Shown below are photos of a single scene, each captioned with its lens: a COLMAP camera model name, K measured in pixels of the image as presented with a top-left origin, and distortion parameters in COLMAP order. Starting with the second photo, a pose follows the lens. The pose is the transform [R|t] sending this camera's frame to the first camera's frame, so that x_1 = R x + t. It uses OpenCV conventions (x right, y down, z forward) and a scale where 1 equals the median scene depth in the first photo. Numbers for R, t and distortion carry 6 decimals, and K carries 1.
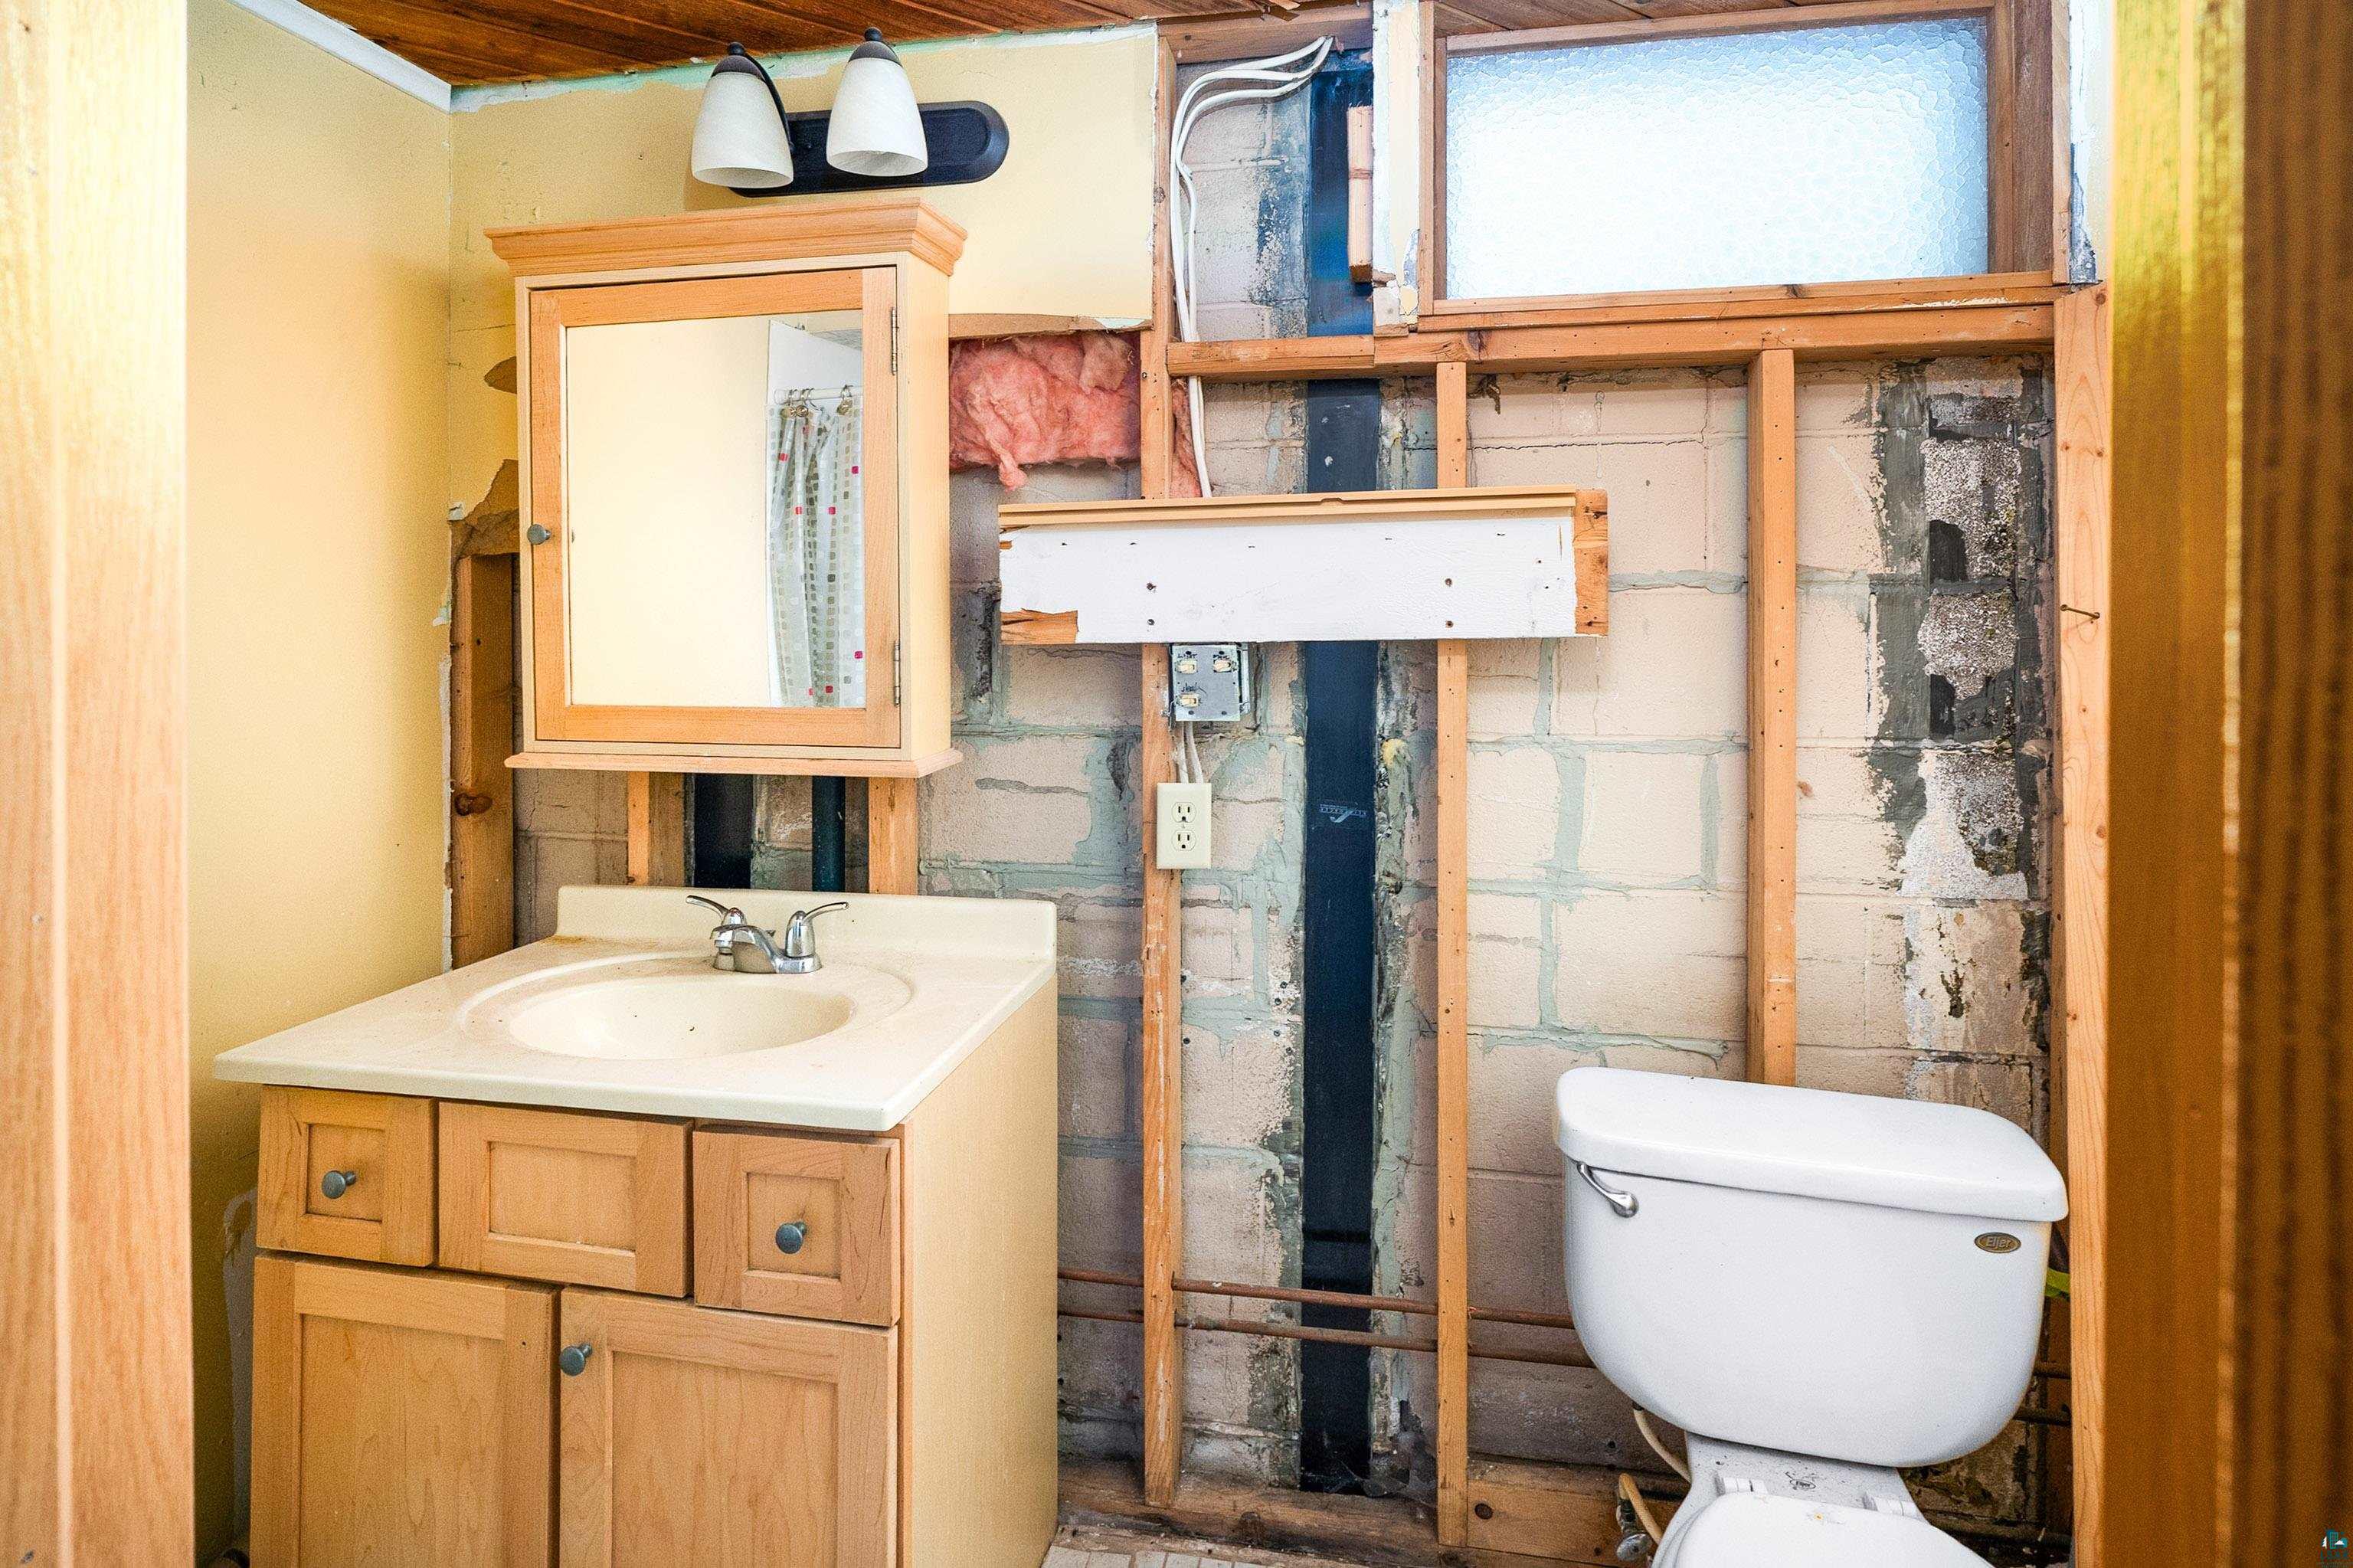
lens RADIAL K [[1101.6, 0, 1205.8], [0, 1101.6, 753.8], [0, 0, 1]] dist [-0.000877, 0.000516]
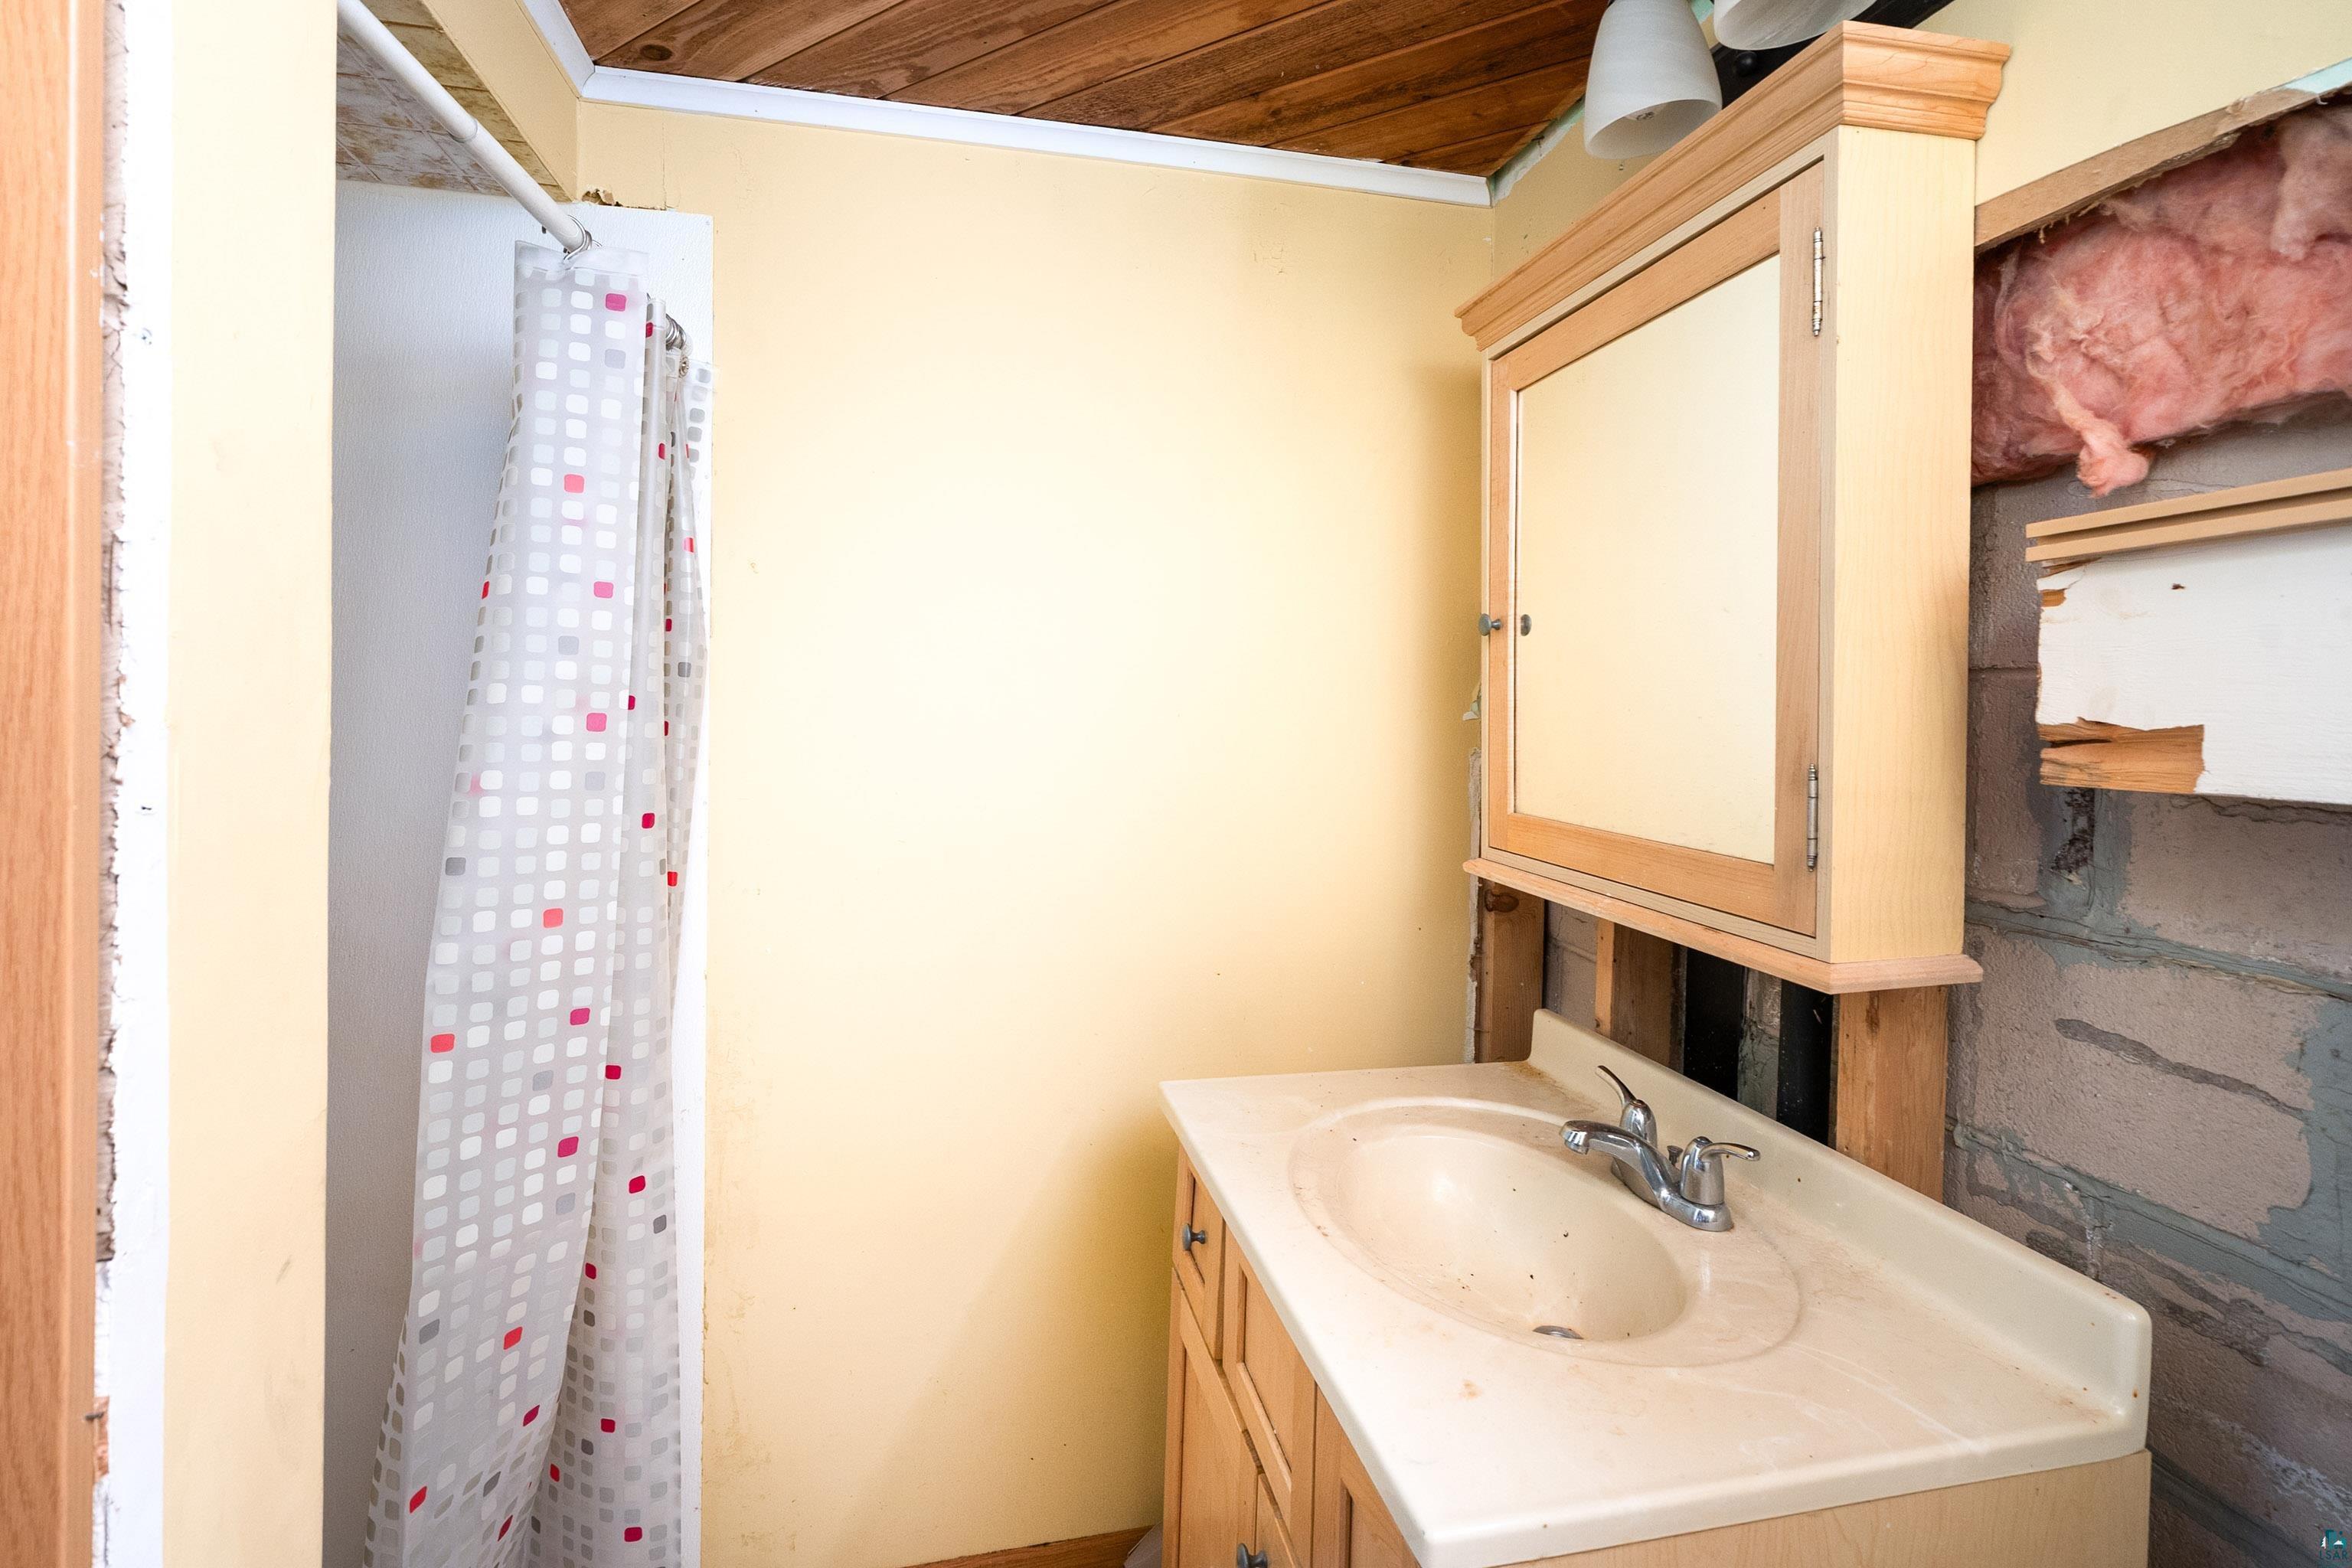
lens RADIAL K [[1101.1, 0, 1205.3], [0, 1101.1, 753.8], [0, 0, 1]] dist [-0.000877, 0.000516]
pose [[0.415110, 0.054204, -0.908155, 0.129722], [-0.129544, 0.991574, -0.000030, -0.061259], [0.900501, 0.117659, 0.418634, 0.410515]]
